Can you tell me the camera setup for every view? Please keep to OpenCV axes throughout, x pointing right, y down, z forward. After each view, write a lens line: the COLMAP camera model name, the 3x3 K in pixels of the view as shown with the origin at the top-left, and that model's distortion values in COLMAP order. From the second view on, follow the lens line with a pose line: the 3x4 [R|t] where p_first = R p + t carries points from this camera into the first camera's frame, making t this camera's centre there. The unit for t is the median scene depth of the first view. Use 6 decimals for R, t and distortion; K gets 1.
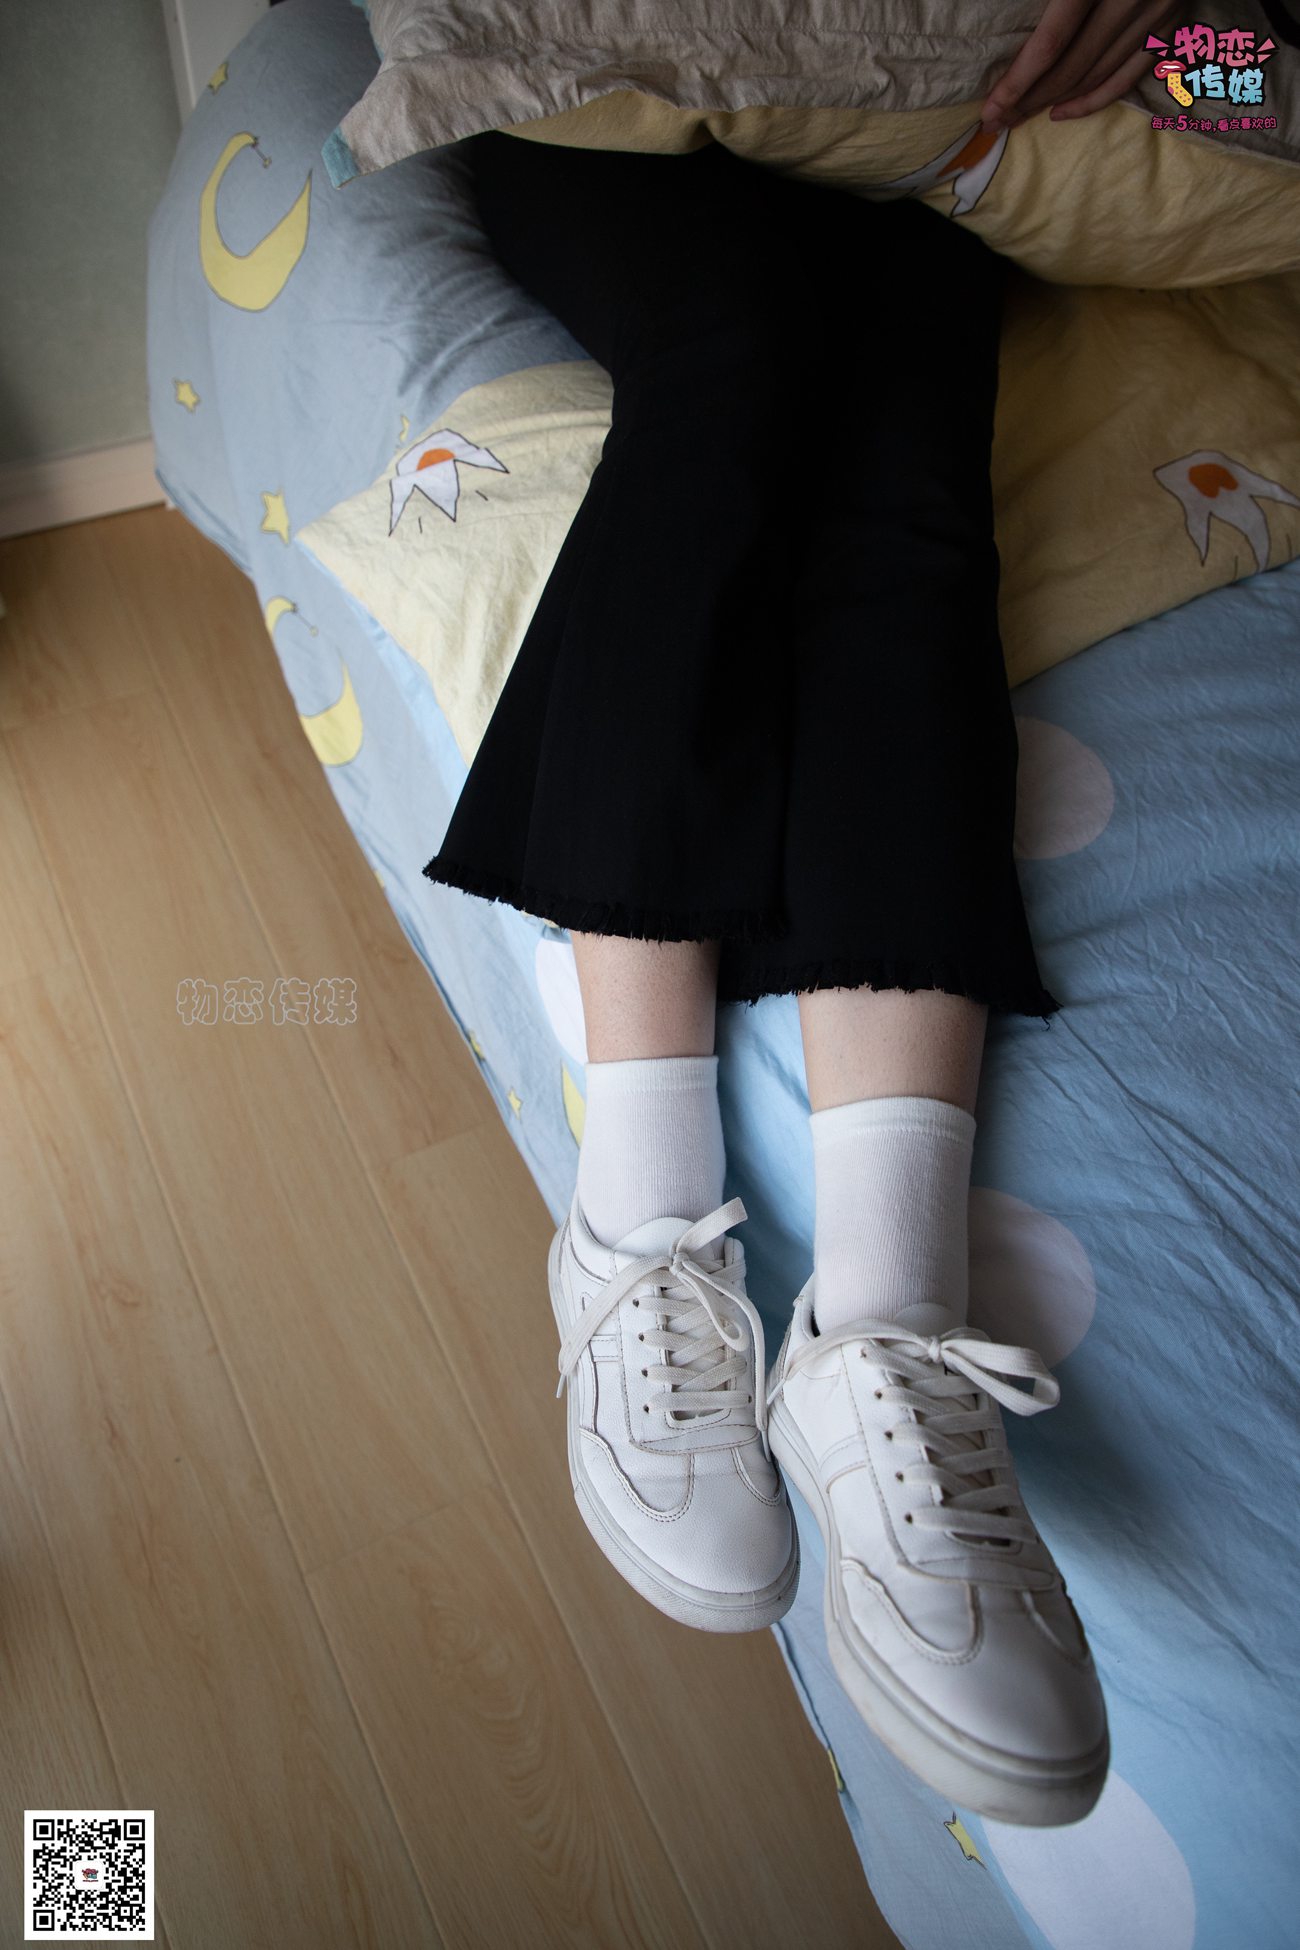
lens RADIAL K [[1286.9, 0, 641.4], [0, 1286.9, 987.0], [0, 0, 1]] dist [-0.076560, 0.028588]
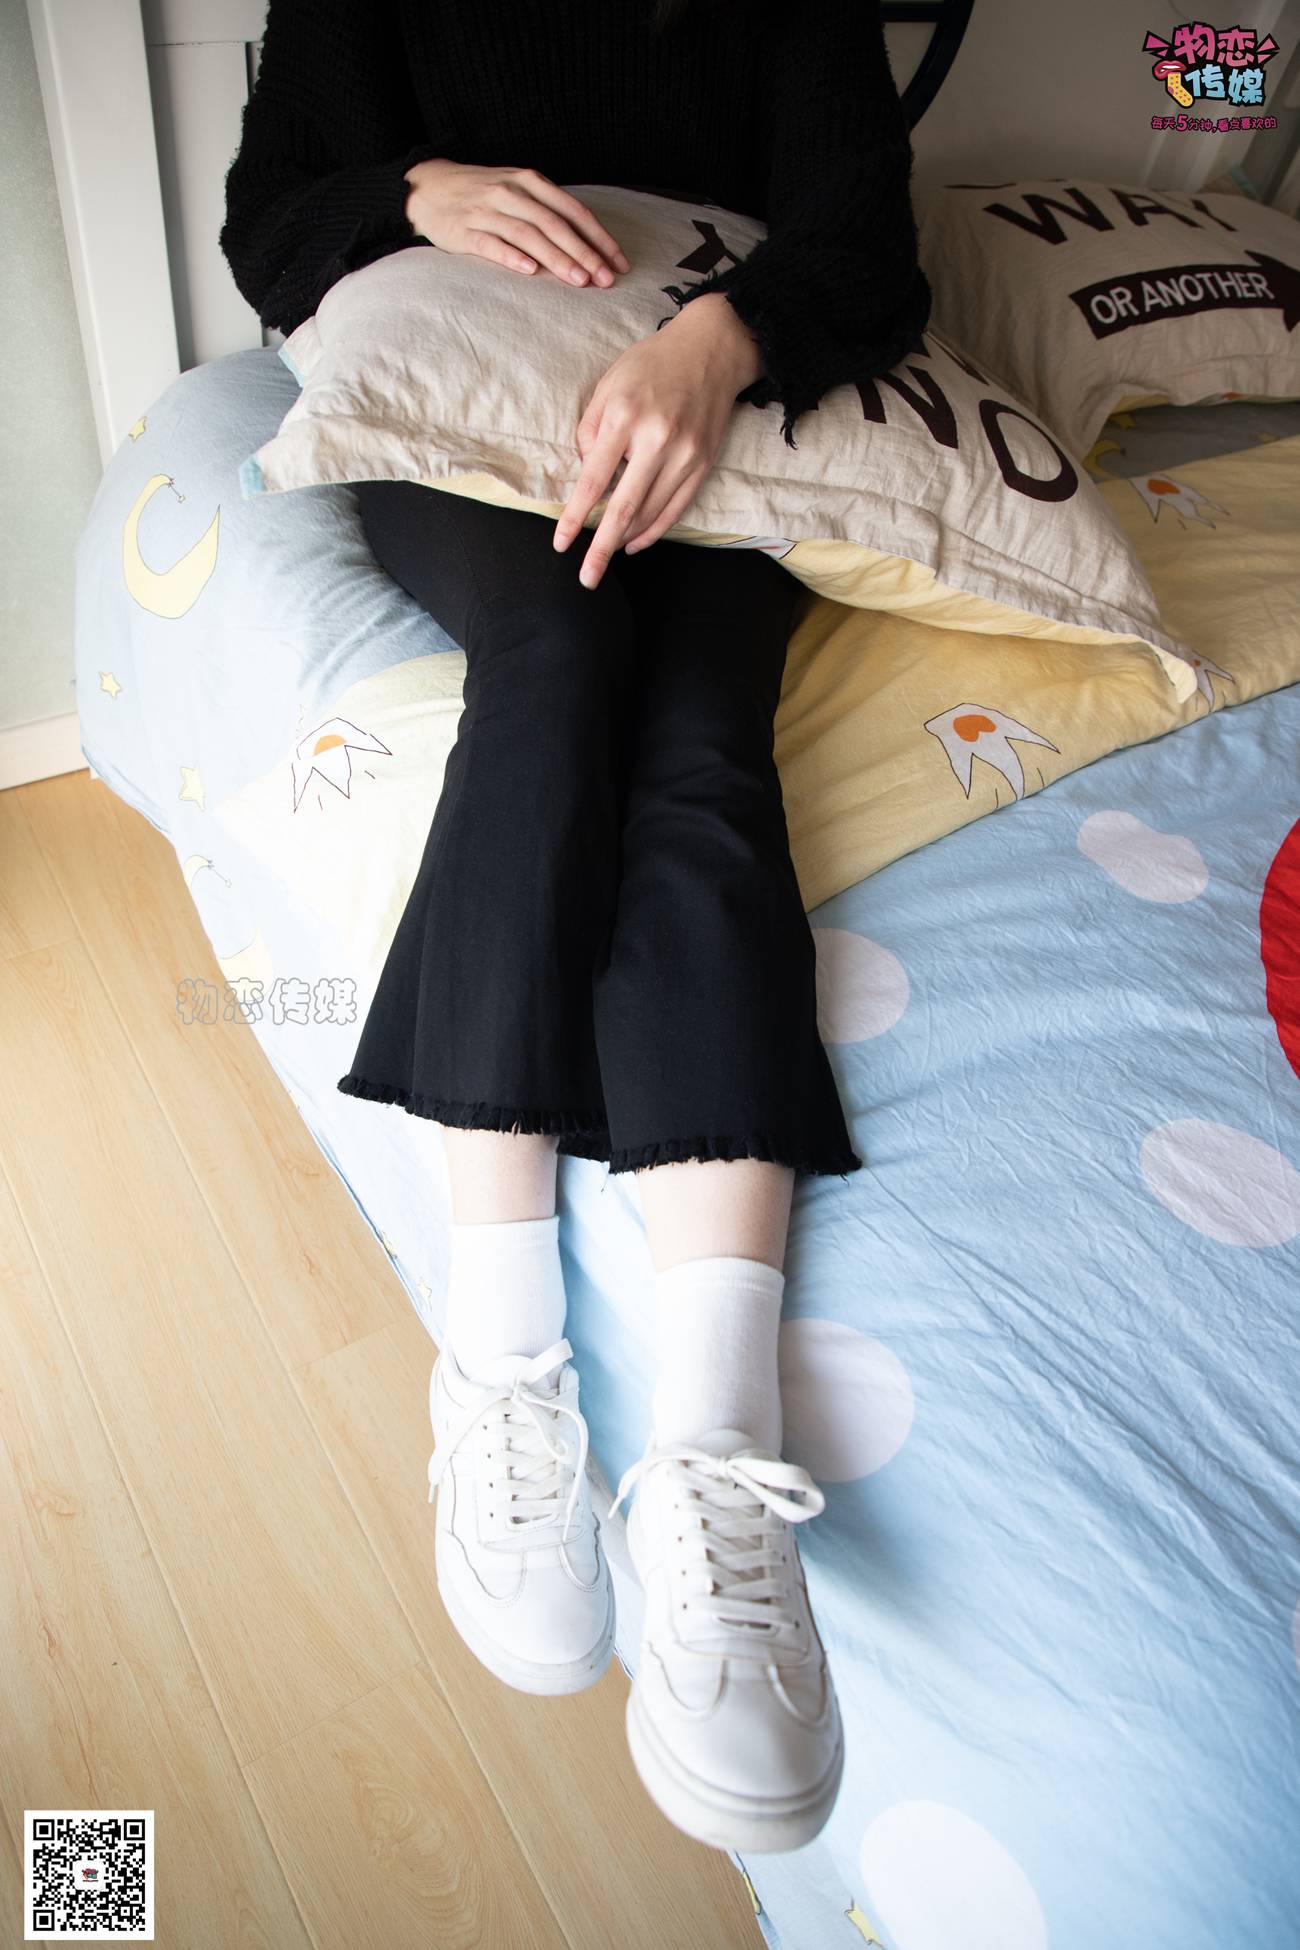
lens RADIAL K [[1318.7, 0, 648.9], [0, 1318.7, 978.2], [0, 0, 1]] dist [-0.074138, 0.031964]
pose [[0.995121, -0.056928, 0.080585, 0.018224], [0.069512, 0.984150, -0.163147, 0.019800], [-0.070020, 0.167953, 0.983305, -0.163932]]
